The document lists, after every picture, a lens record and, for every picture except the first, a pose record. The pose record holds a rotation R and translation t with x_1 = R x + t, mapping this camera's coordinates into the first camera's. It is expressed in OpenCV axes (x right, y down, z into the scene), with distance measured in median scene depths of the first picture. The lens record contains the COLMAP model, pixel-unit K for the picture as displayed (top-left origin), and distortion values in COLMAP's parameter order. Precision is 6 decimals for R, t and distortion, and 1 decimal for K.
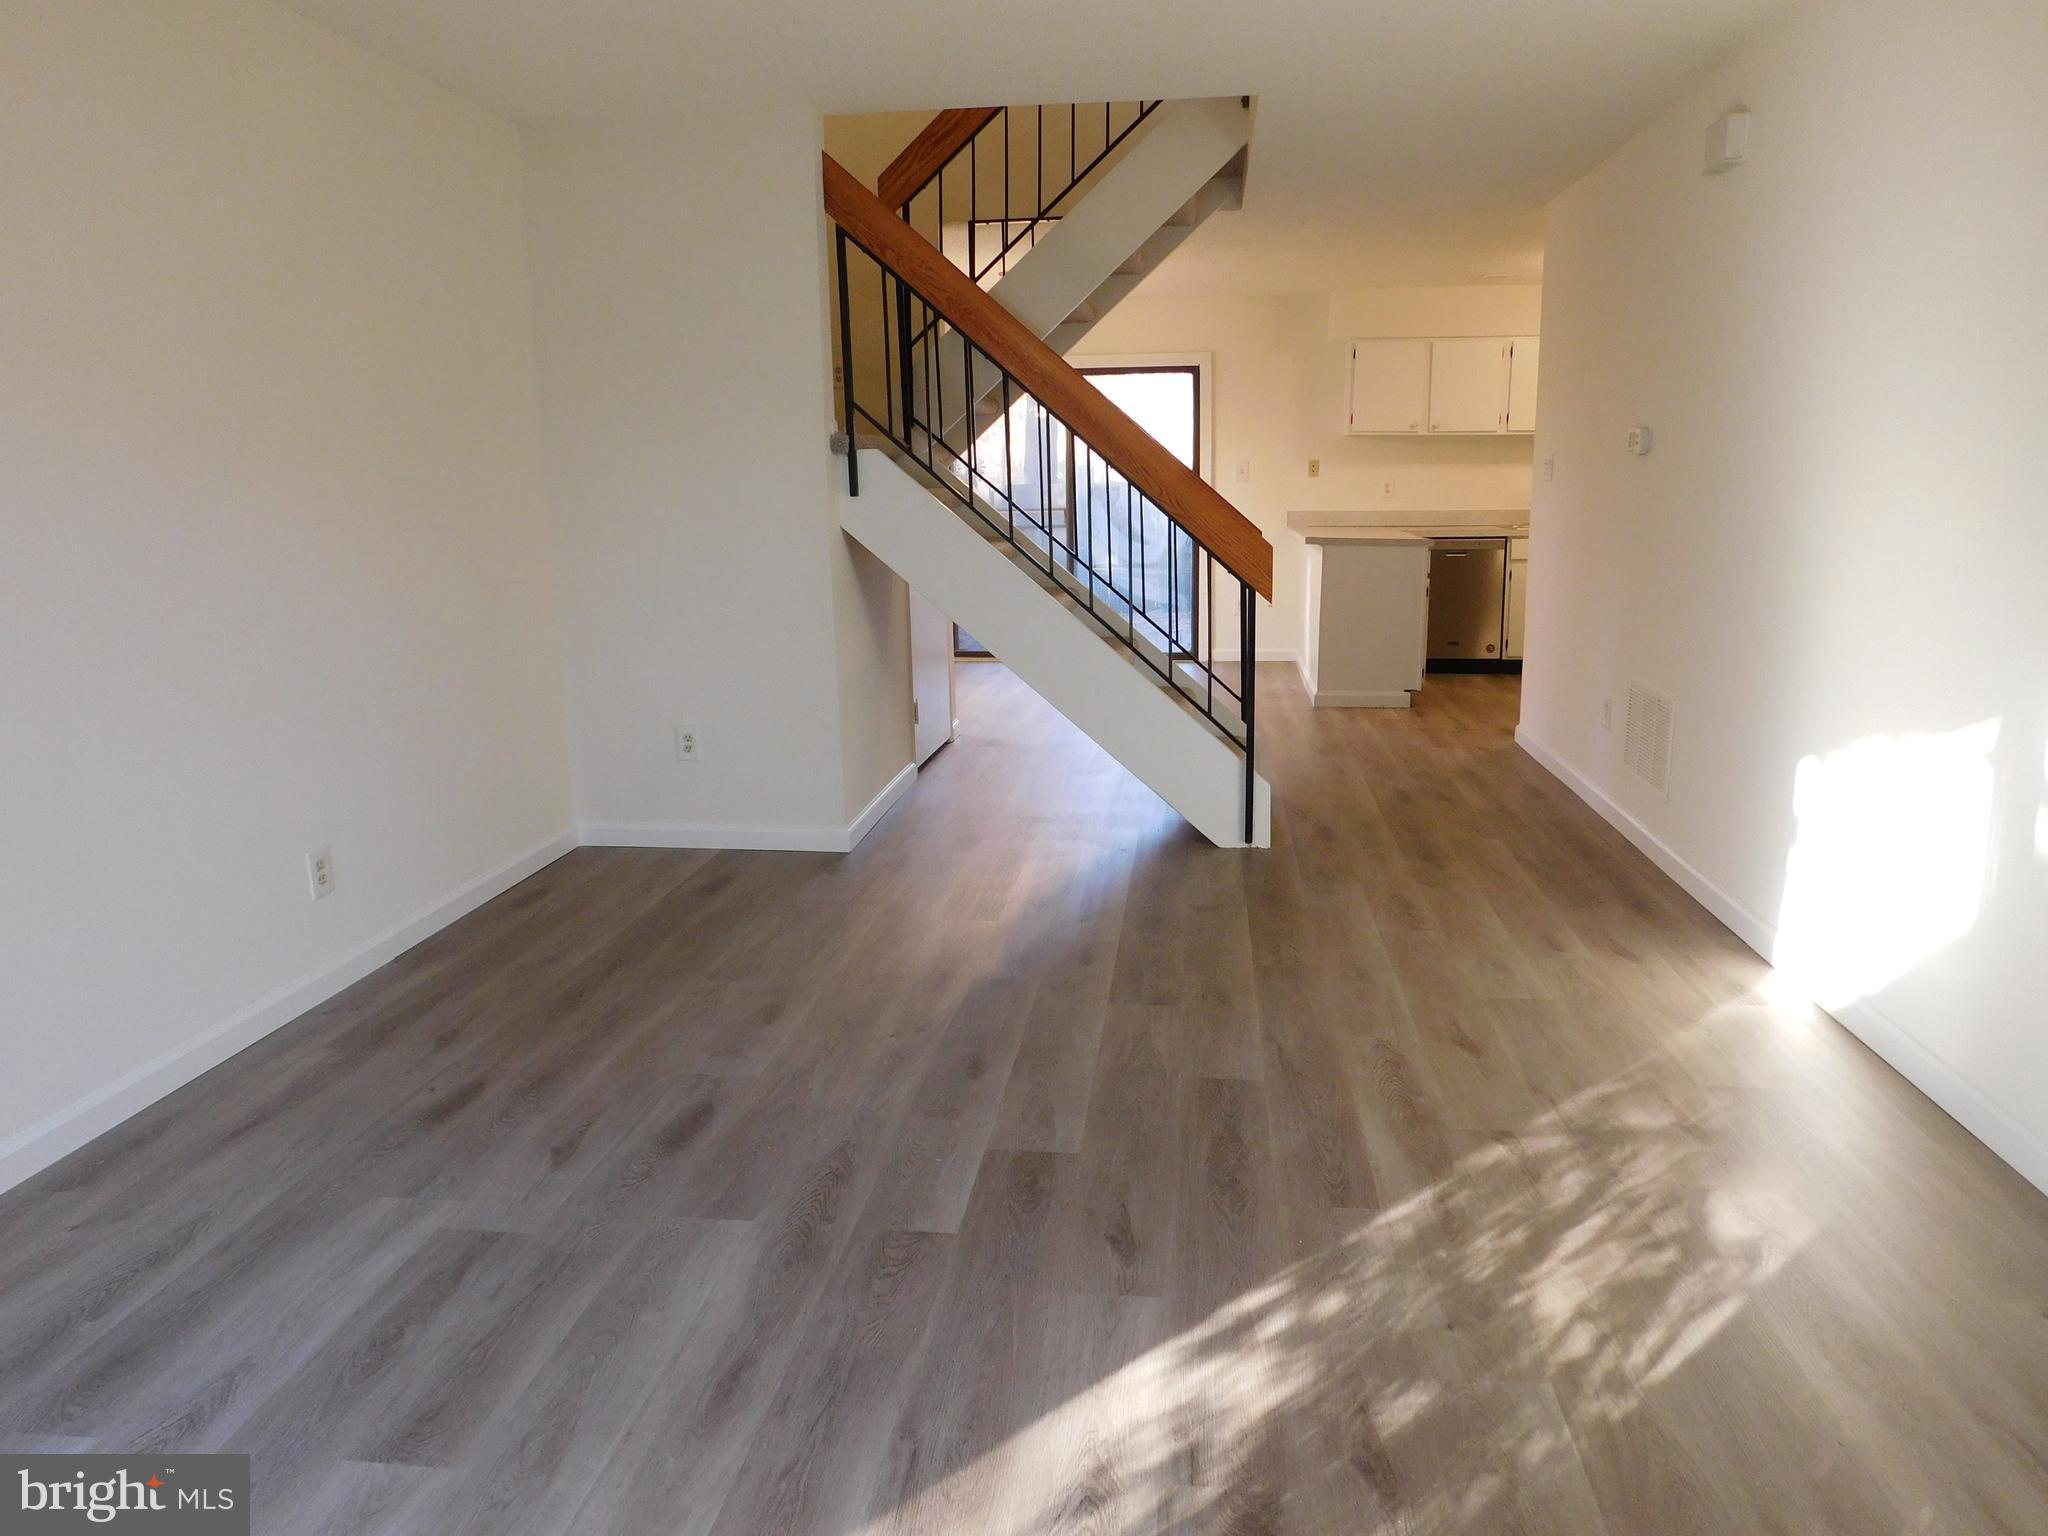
lens RADIAL K [[1357.7, 0, 1025.2], [0, 1357.7, 767.5], [0, 0, 1]] dist [-0.058008, 0.040215]
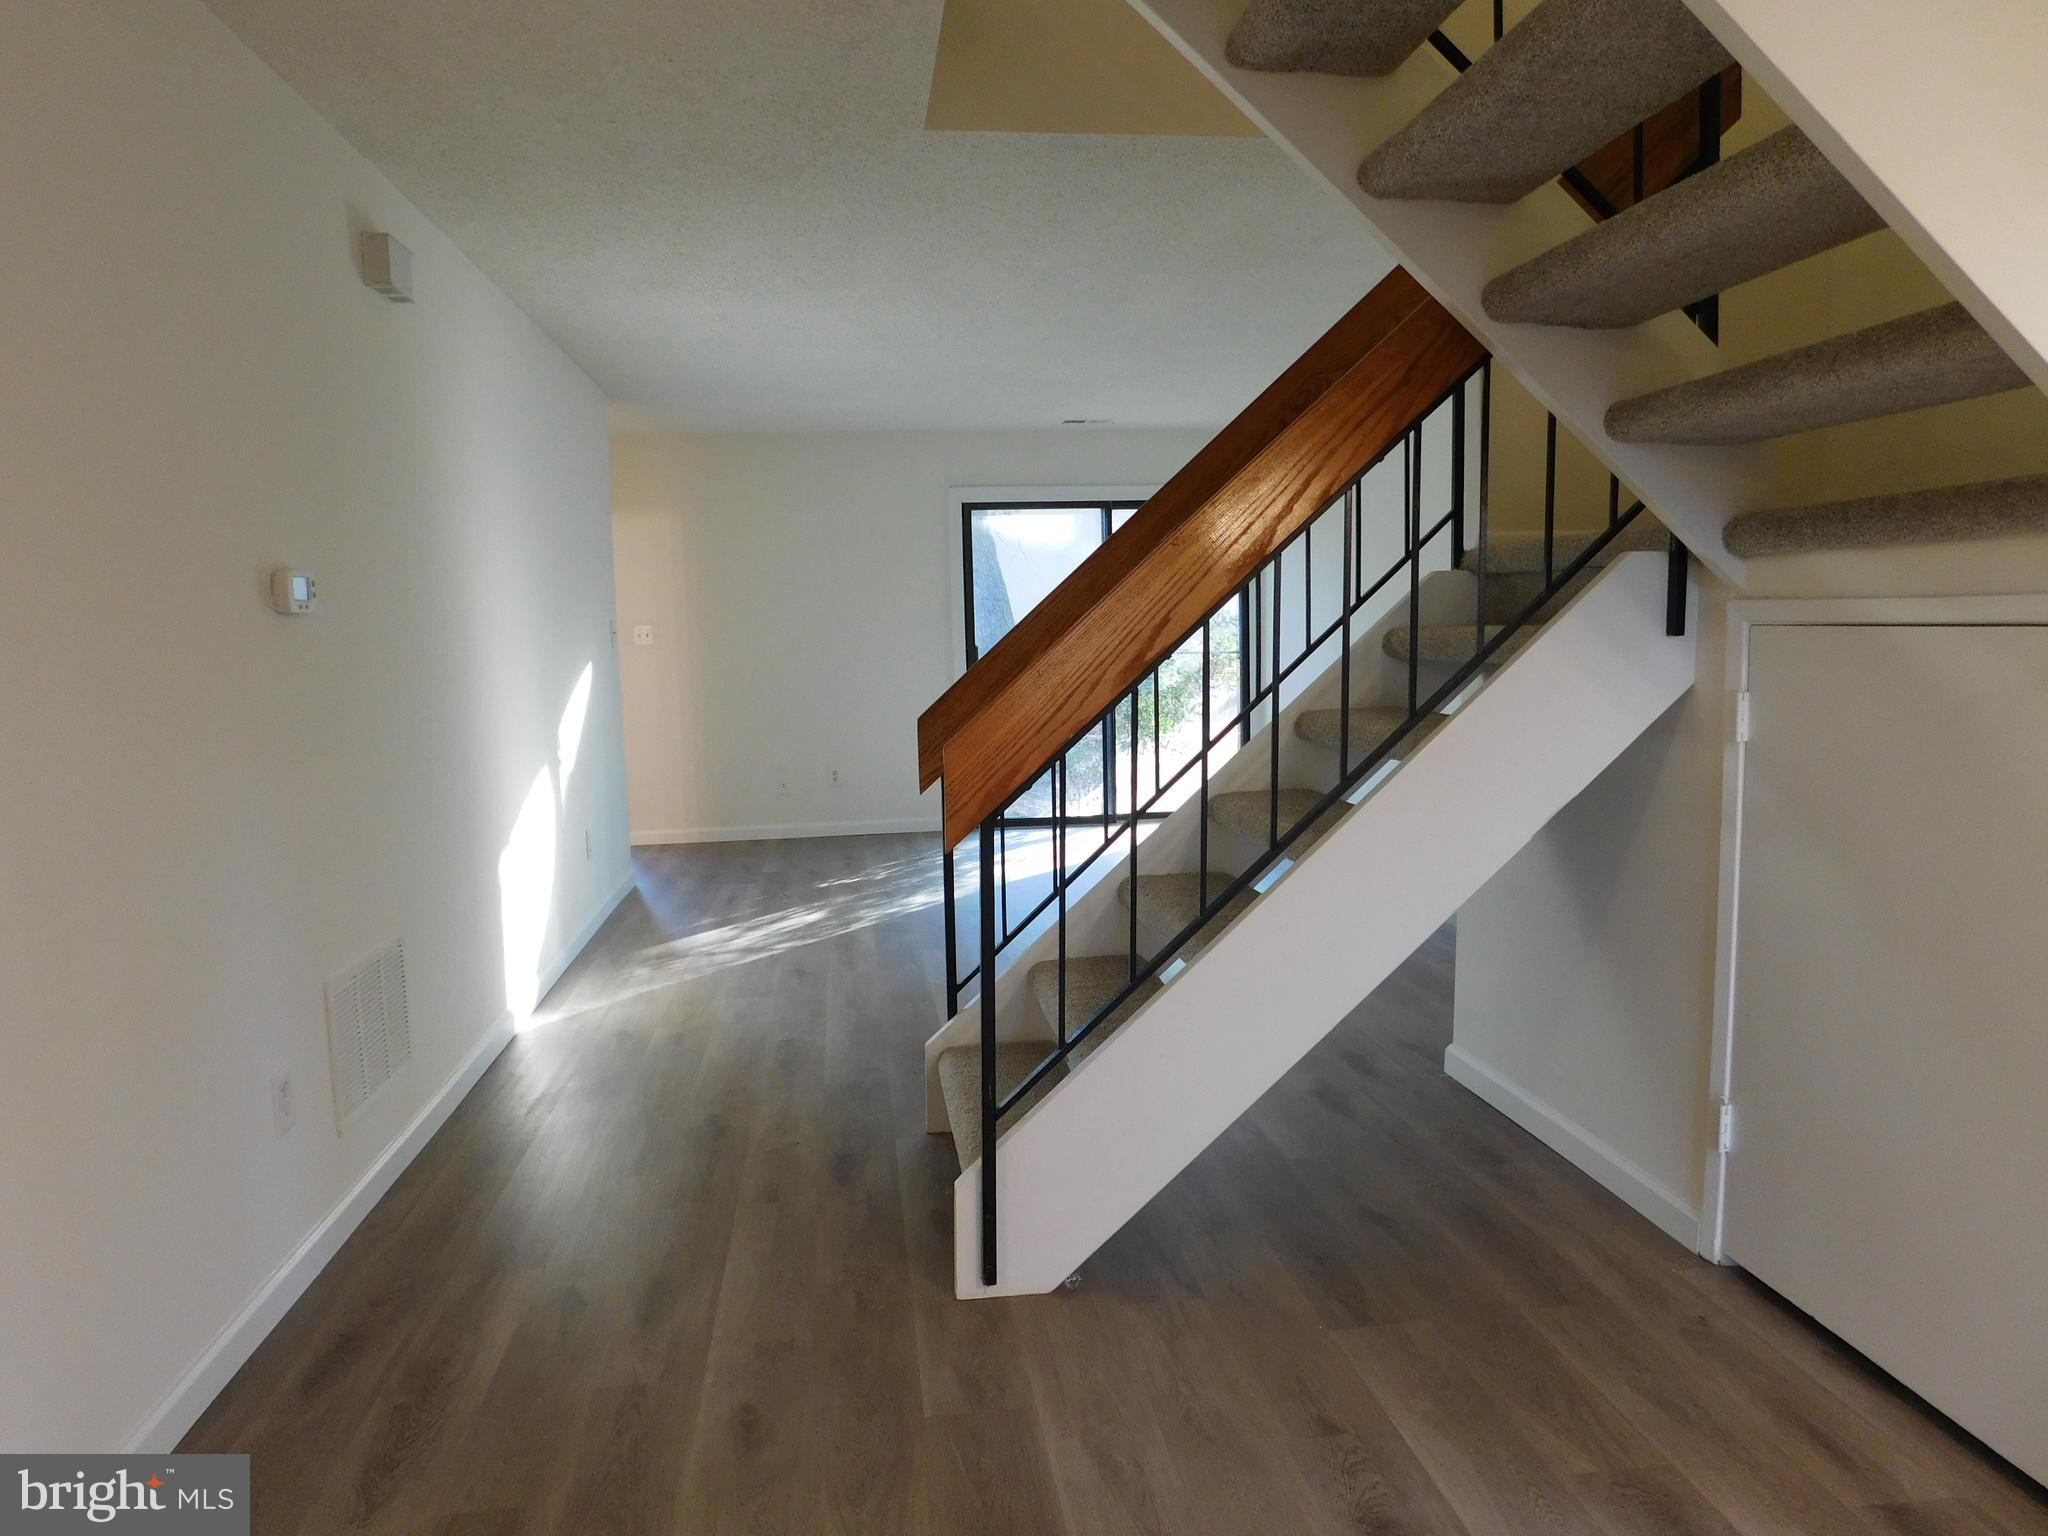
lens RADIAL K [[1357.7, 0, 1024.8], [0, 1357.7, 768.2], [0, 0, 1]] dist [-0.058008, 0.040215]
pose [[-0.966447, 0.060970, -0.249525, 0.384501], [-0.020159, 0.950422, 0.310310, -0.455114], [0.256073, 0.304929, -0.917303, 2.087063]]
